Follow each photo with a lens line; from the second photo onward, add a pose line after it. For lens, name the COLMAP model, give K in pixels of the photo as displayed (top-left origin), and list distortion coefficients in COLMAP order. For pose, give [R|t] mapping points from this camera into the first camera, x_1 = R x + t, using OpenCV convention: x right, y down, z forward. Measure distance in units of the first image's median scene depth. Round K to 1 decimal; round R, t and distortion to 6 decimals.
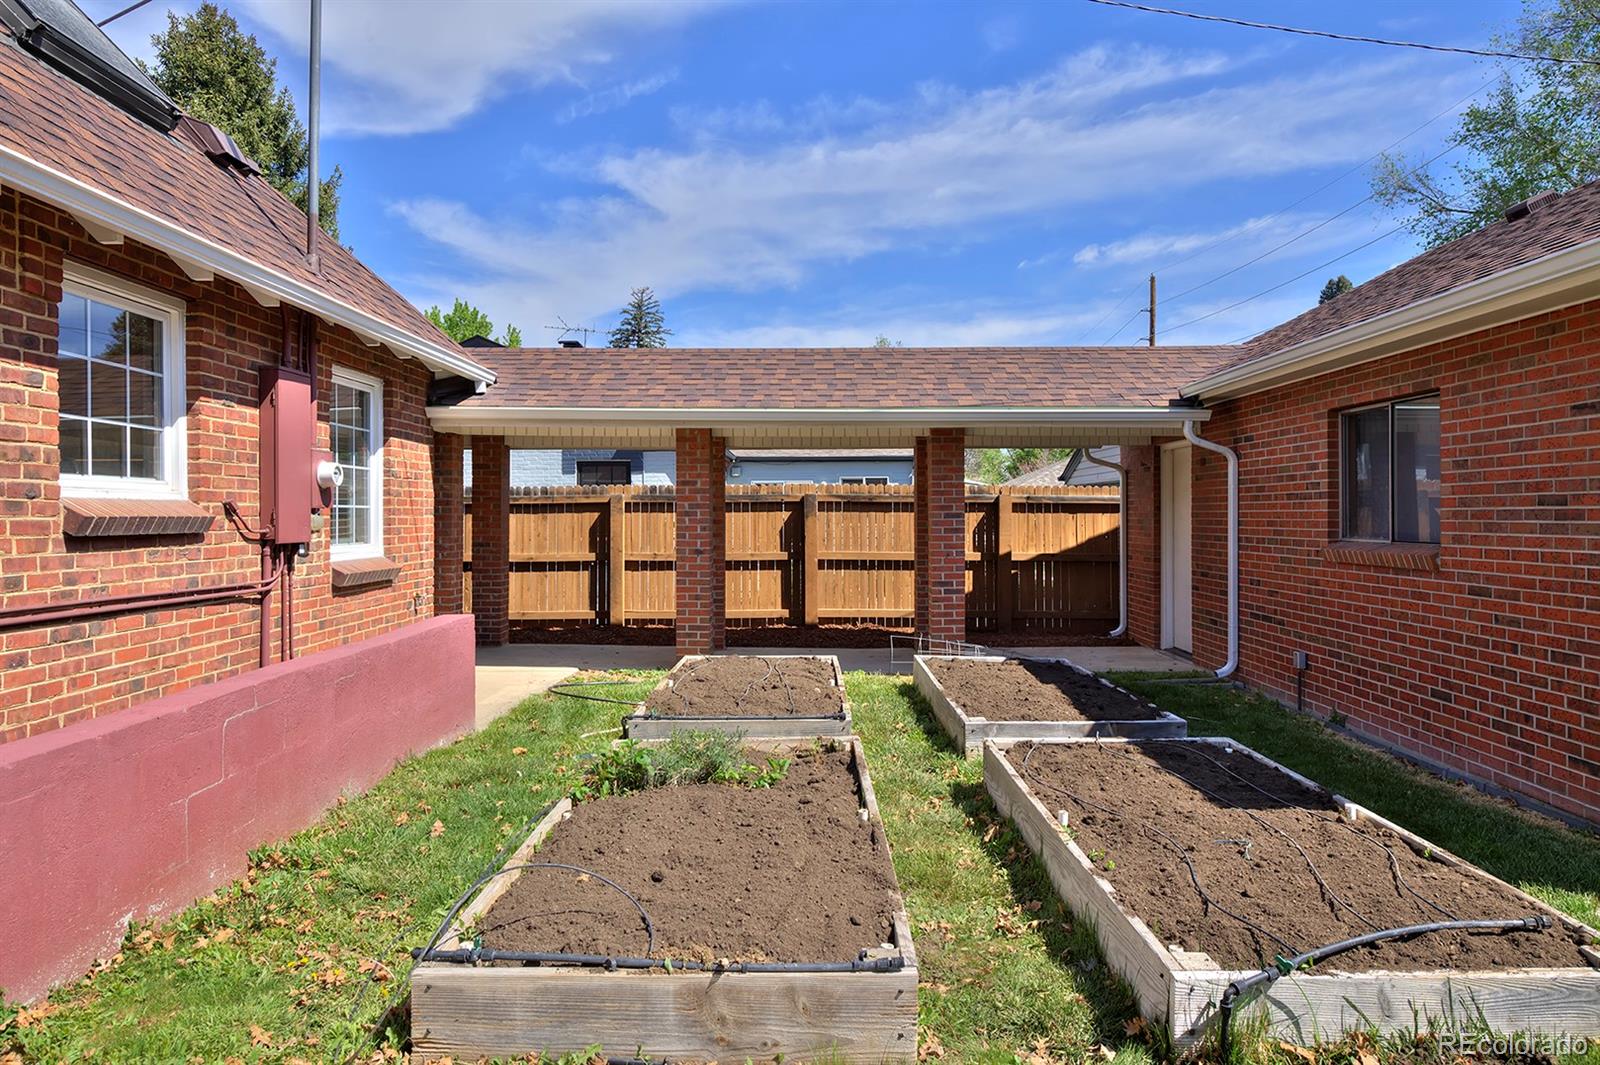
lens RADIAL K [[977.6, 0, 802.7], [0, 977.6, 527.8], [0, 0, 1]] dist [-0.003167, -0.000335]
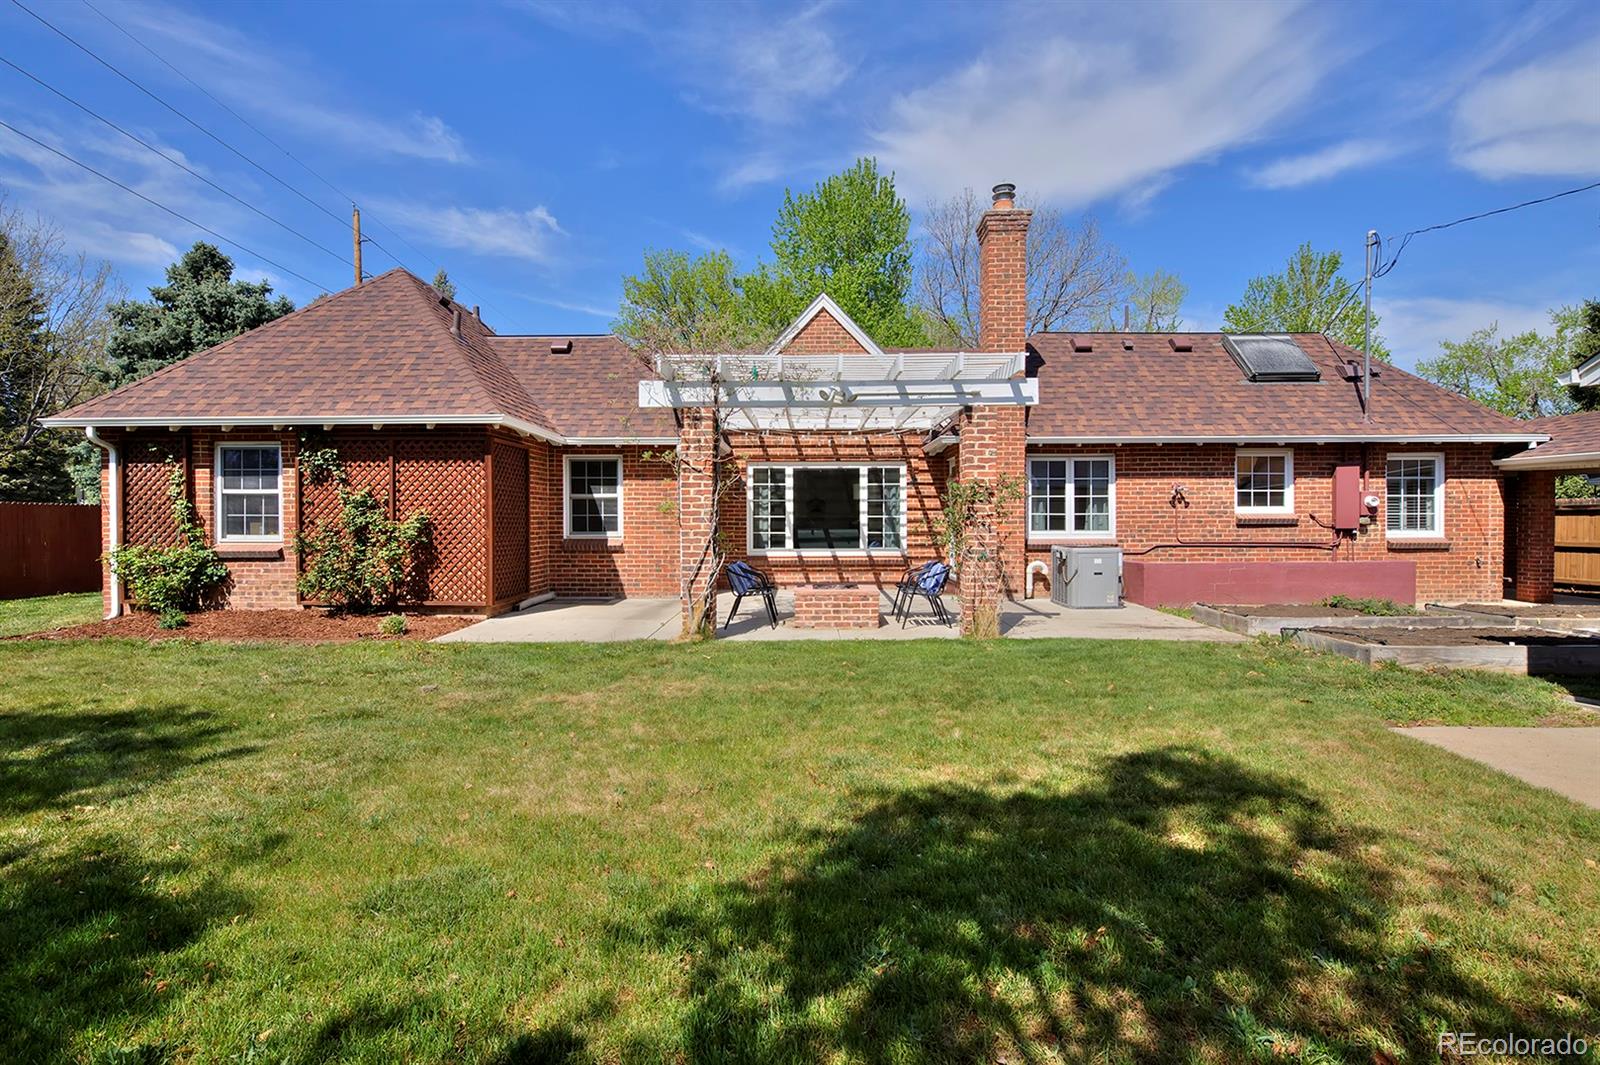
lens RADIAL K [[770.7, 0, 801.3], [0, 770.7, 529.1], [0, 0, 1]] dist [-0.010831, -0.002008]
pose [[0.001606, 0.011188, -0.999936, 1.714149], [-0.011020, 0.999877, 0.011170, 0.011361], [0.999938, 0.011002, 0.001729, -0.520170]]
